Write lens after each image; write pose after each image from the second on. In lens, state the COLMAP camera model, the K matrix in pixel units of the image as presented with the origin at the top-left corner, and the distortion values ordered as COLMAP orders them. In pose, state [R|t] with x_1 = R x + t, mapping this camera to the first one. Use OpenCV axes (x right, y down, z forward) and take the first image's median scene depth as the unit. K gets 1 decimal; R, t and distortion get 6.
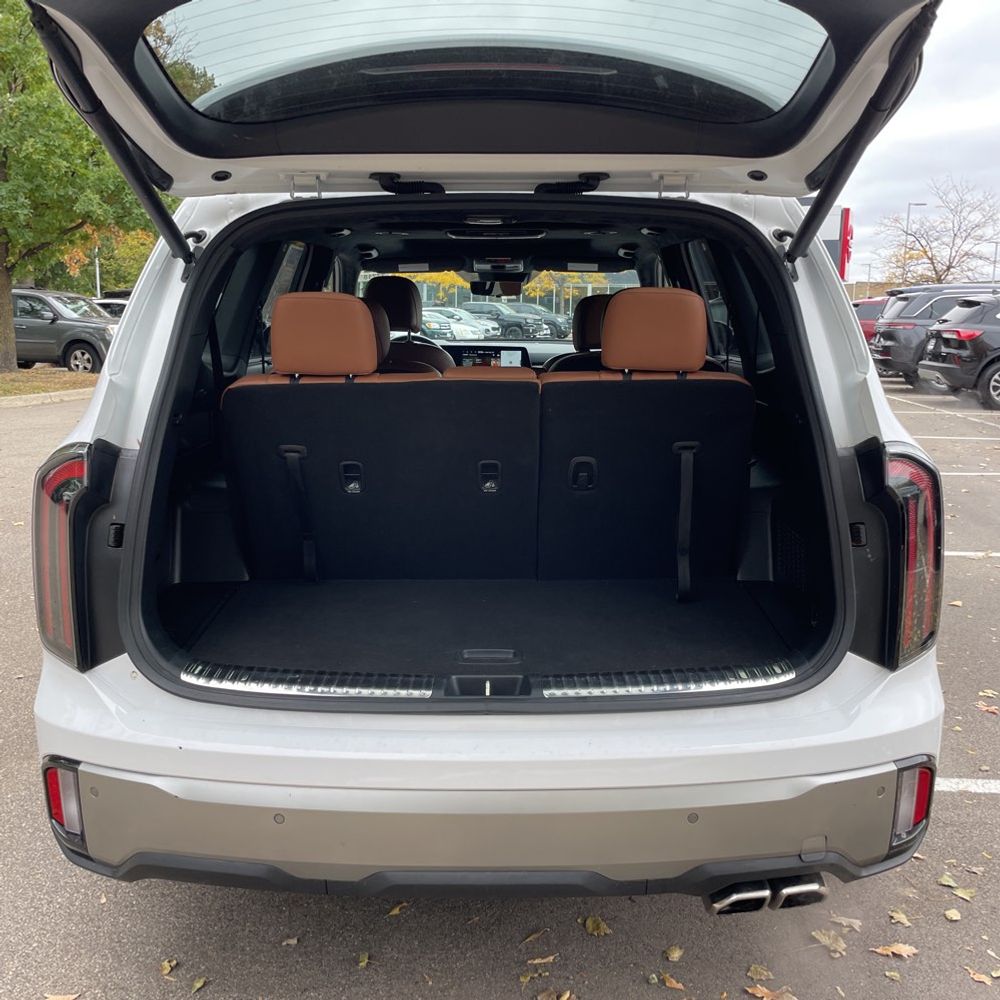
lens RADIAL K [[988.8, 0, 497.6], [0, 988.8, 500.0], [0, 0, 1]] dist [0.190669, -0.283152]
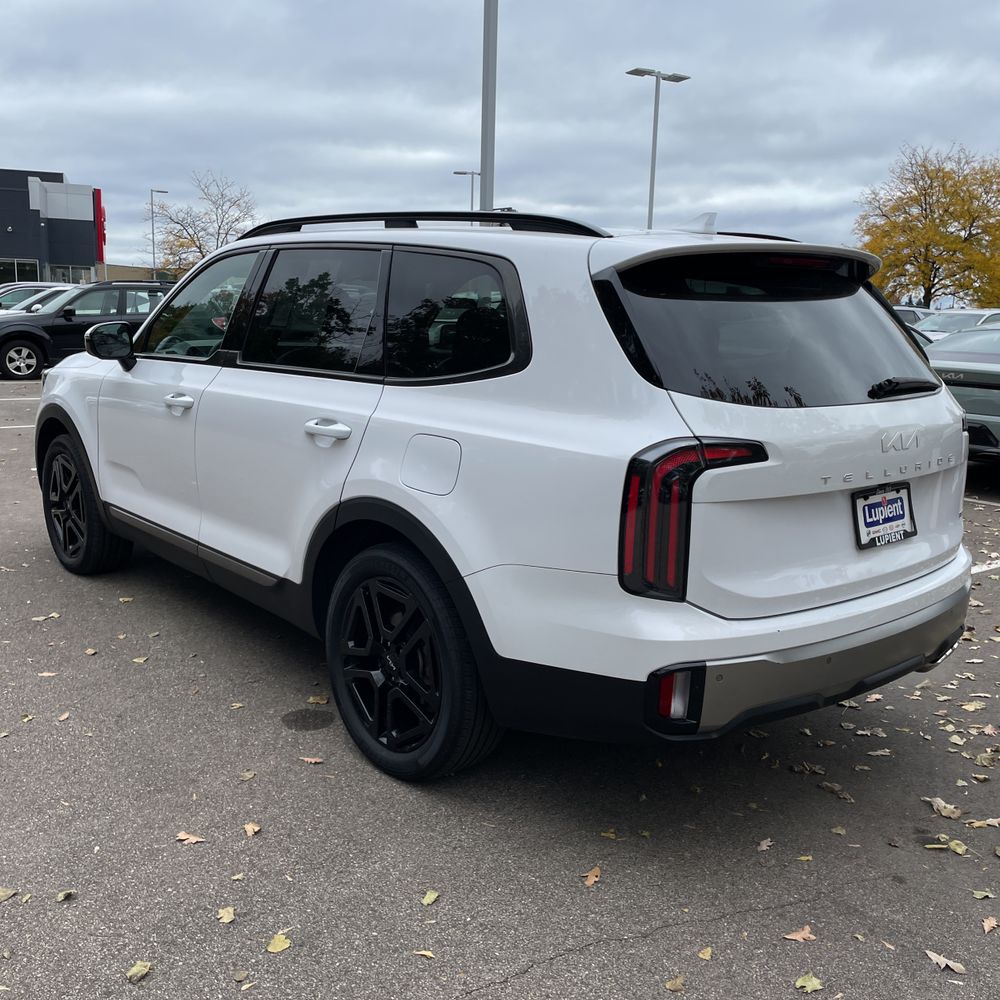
lens RADIAL K [[1005.9, 0, 500.3], [0, 1005.9, 500.0], [0, 0, 1]] dist [0.092994, -0.124503]
pose [[0.750701, -0.110944, 0.651260, -0.210148], [0.100082, 0.993519, 0.053886, -0.009826], [-0.653017, 0.024727, 0.756939, 0.014914]]
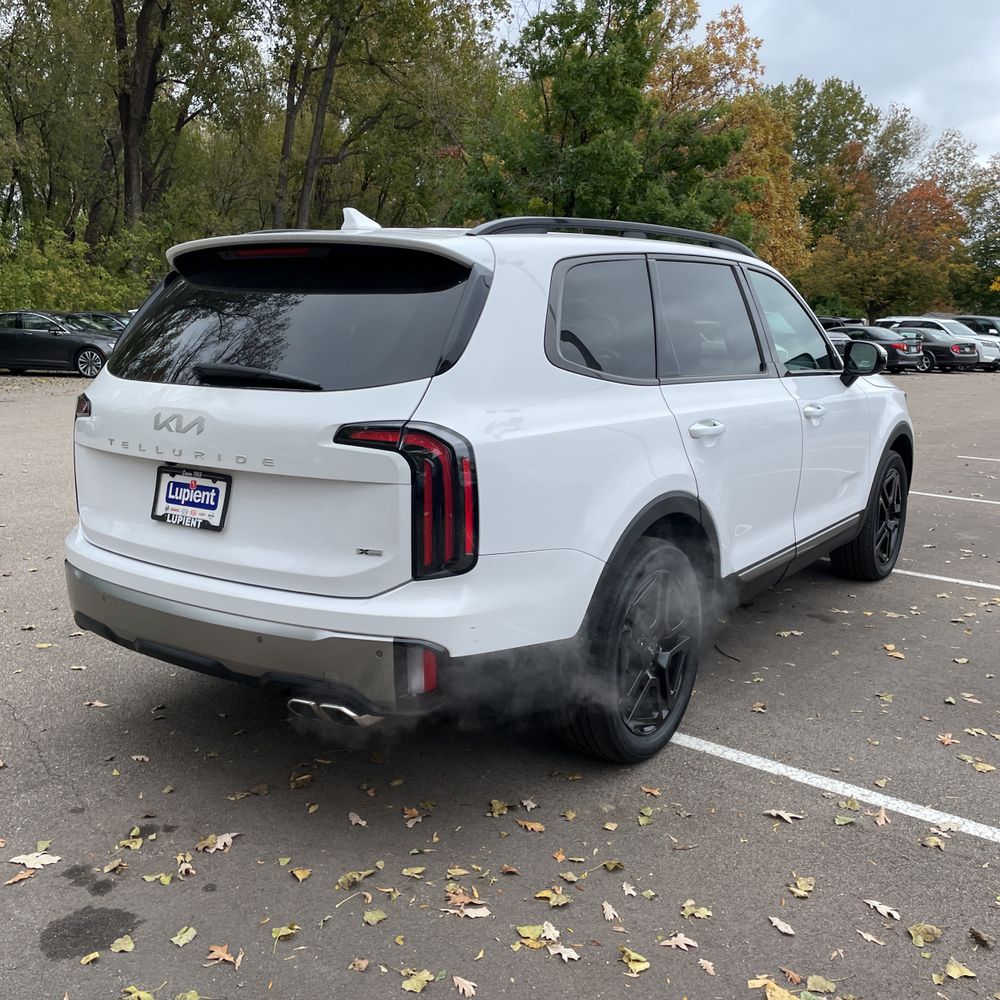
lens RADIAL K [[1005.9, 0, 500.3], [0, 1005.9, 500.0], [0, 0, 1]] dist [0.092994, -0.124503]
pose [[0.826718, 0.111597, -0.551437, 0.179803], [-0.120898, 0.992471, 0.019601, 0.001609], [0.549473, 0.050463, 0.833986, -0.021016]]
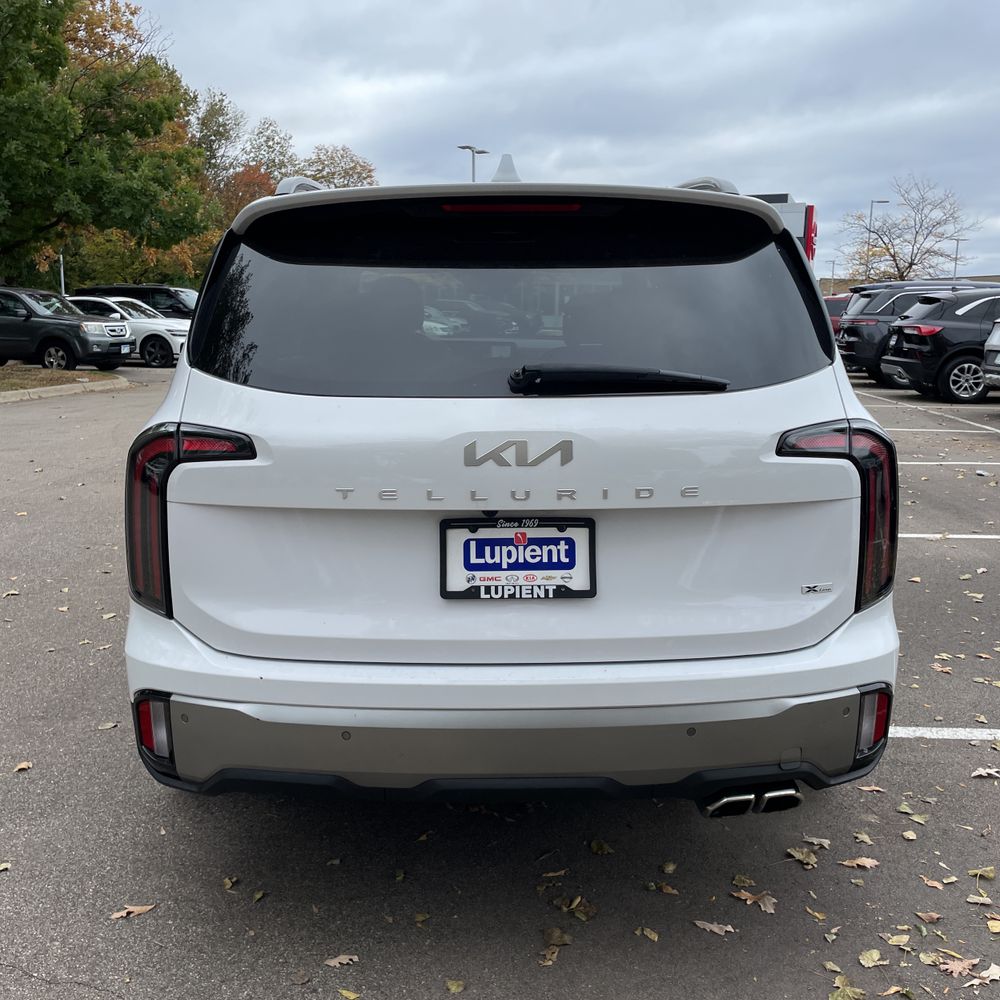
lens RADIAL K [[990.5, 0, 487.3], [0, 990.5, 499.8], [0, 0, 1]] dist [0.208558, -0.372946]
pose [[0.999746, -0.005336, 0.021886, -0.009570], [0.005277, 0.999982, 0.002782, 0.004388], [-0.021900, -0.002666, 0.999757, -0.024978]]
